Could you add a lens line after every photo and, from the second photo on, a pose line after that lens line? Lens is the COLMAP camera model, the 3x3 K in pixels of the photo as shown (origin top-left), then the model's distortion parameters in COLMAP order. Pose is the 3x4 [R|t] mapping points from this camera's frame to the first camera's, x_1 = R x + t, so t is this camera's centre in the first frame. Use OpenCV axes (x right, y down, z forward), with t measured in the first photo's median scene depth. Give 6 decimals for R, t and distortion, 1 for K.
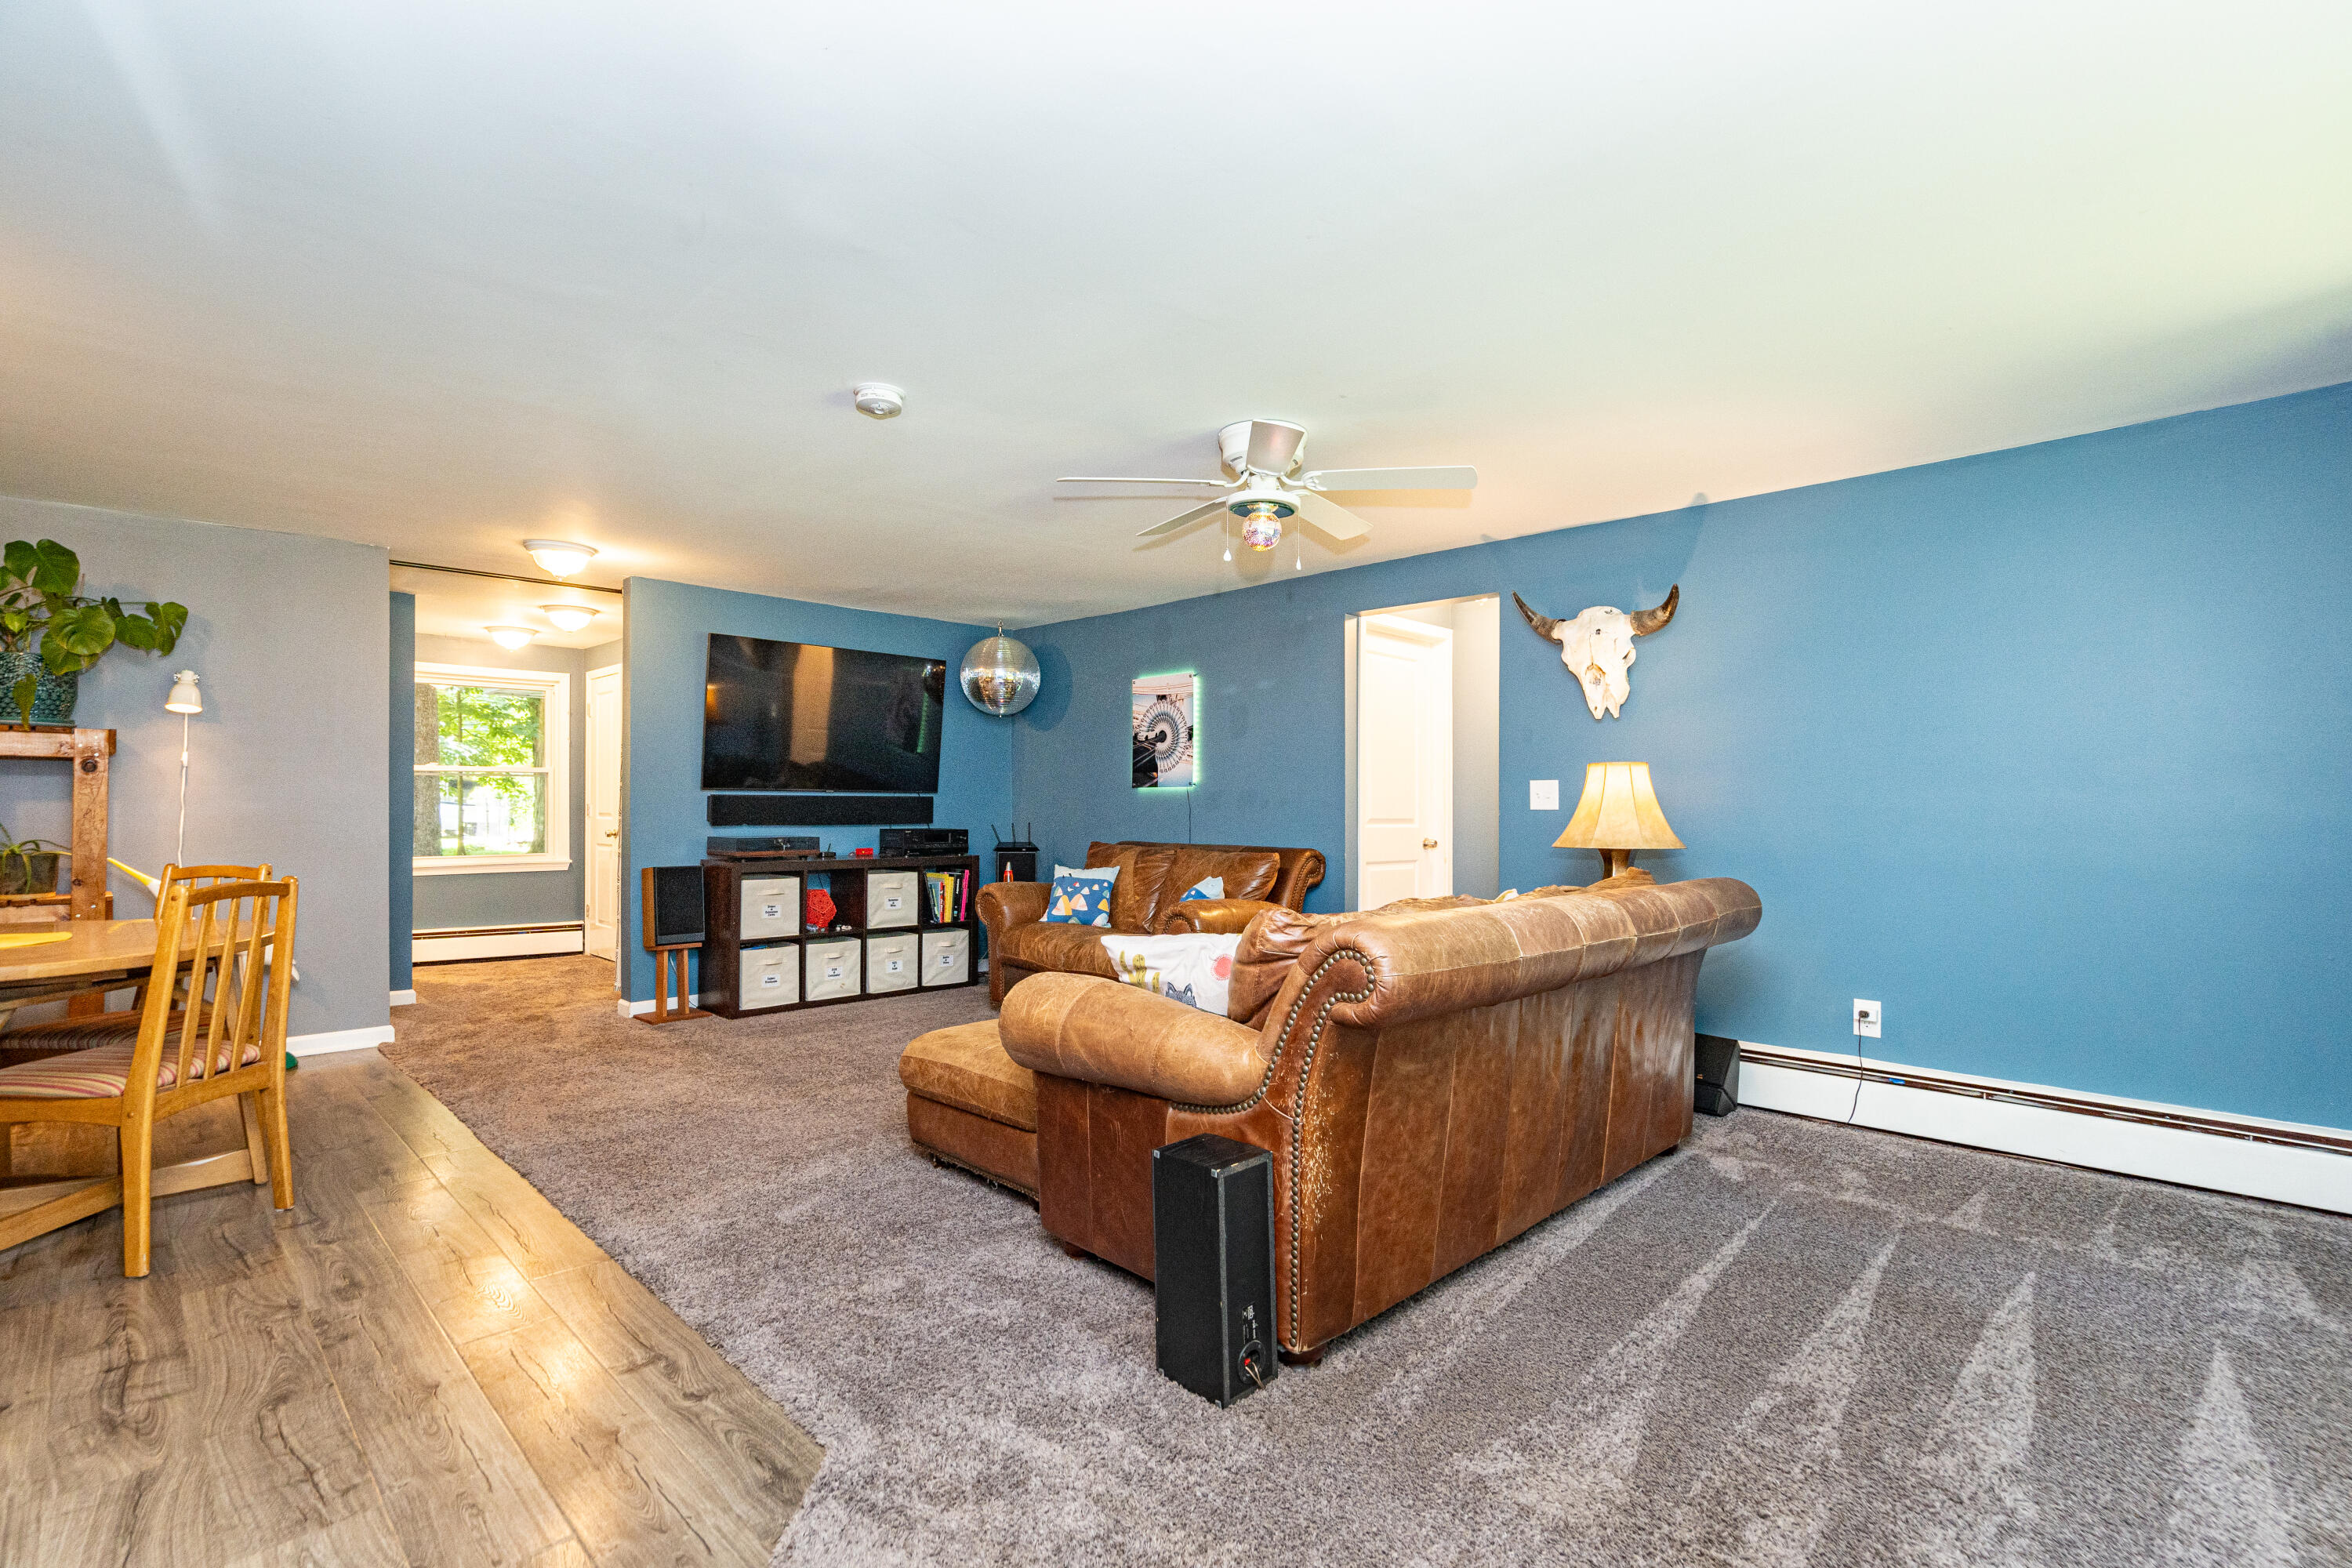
lens RADIAL K [[1103.0, 0, 1207.0], [0, 1103.0, 797.9], [0, 0, 1]] dist [-0.000981, 0.000333]
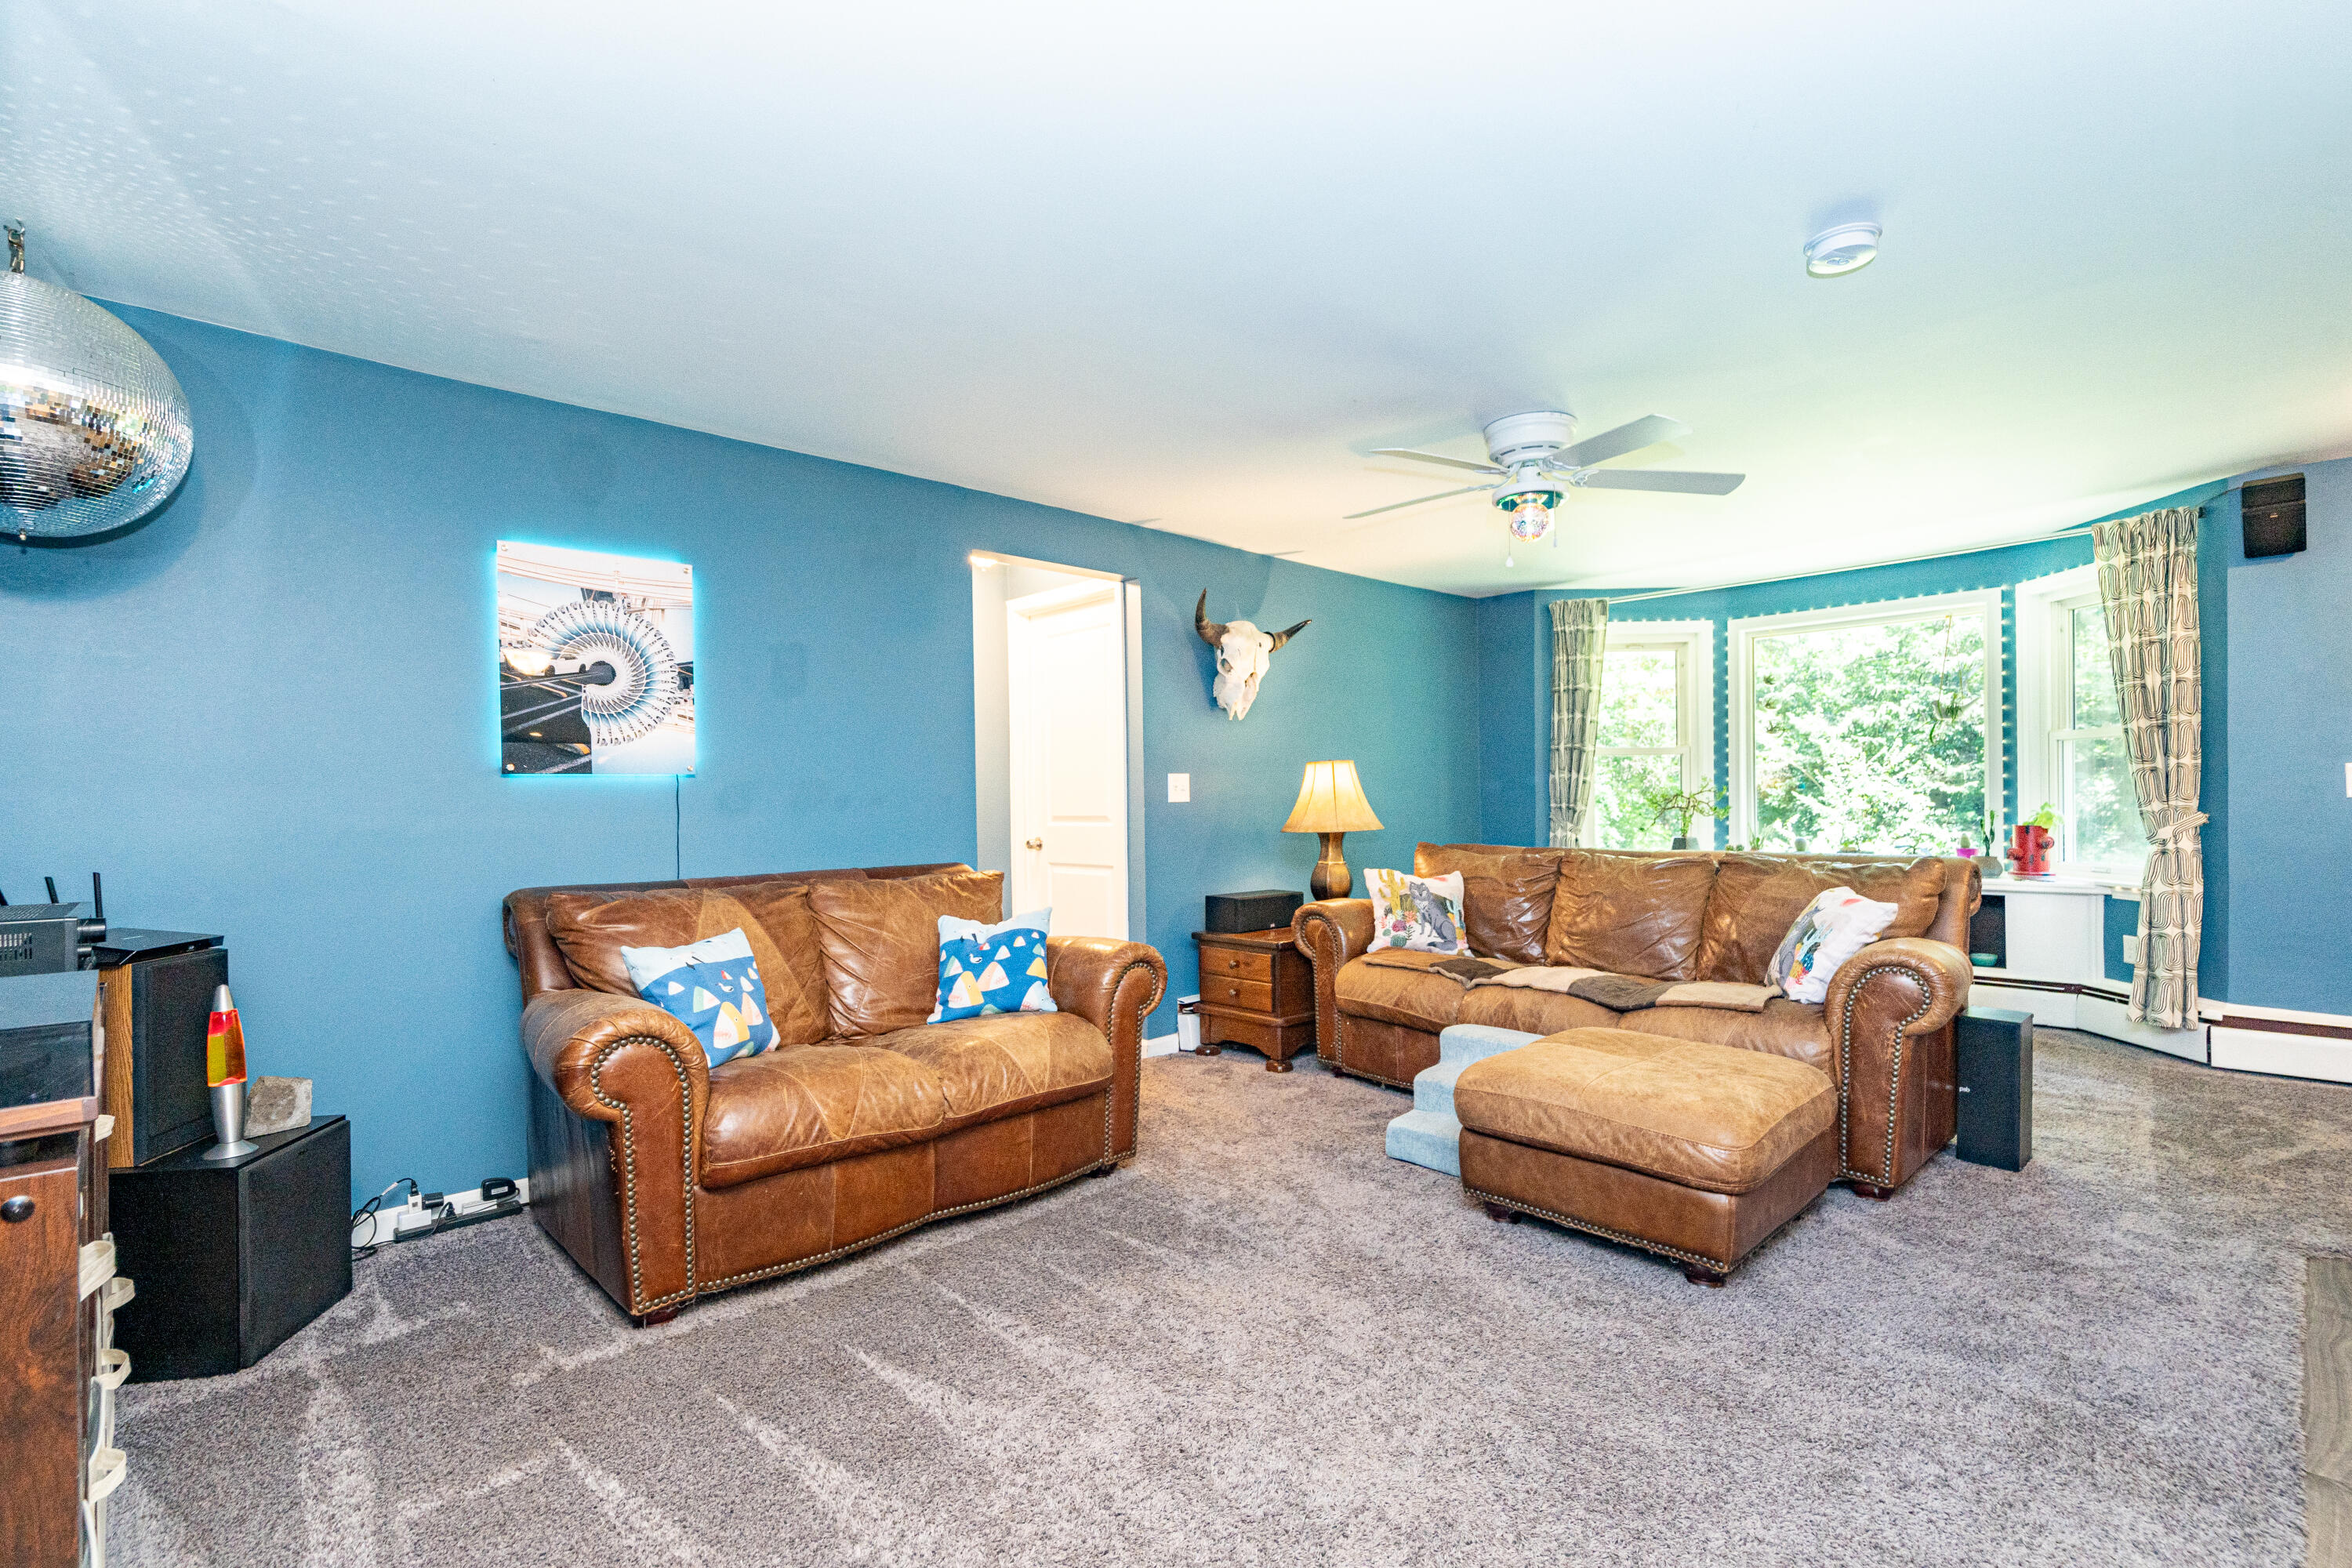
lens RADIAL K [[1103.0, 0, 1207.0], [0, 1103.0, 797.9], [0, 0, 1]] dist [-0.000981, 0.000333]
pose [[0.001882, 0.000027, 0.999998, -0.557745], [0.017723, 0.999843, -0.000060, 0.006043], [-0.999841, 0.017723, 0.001881, 0.744492]]
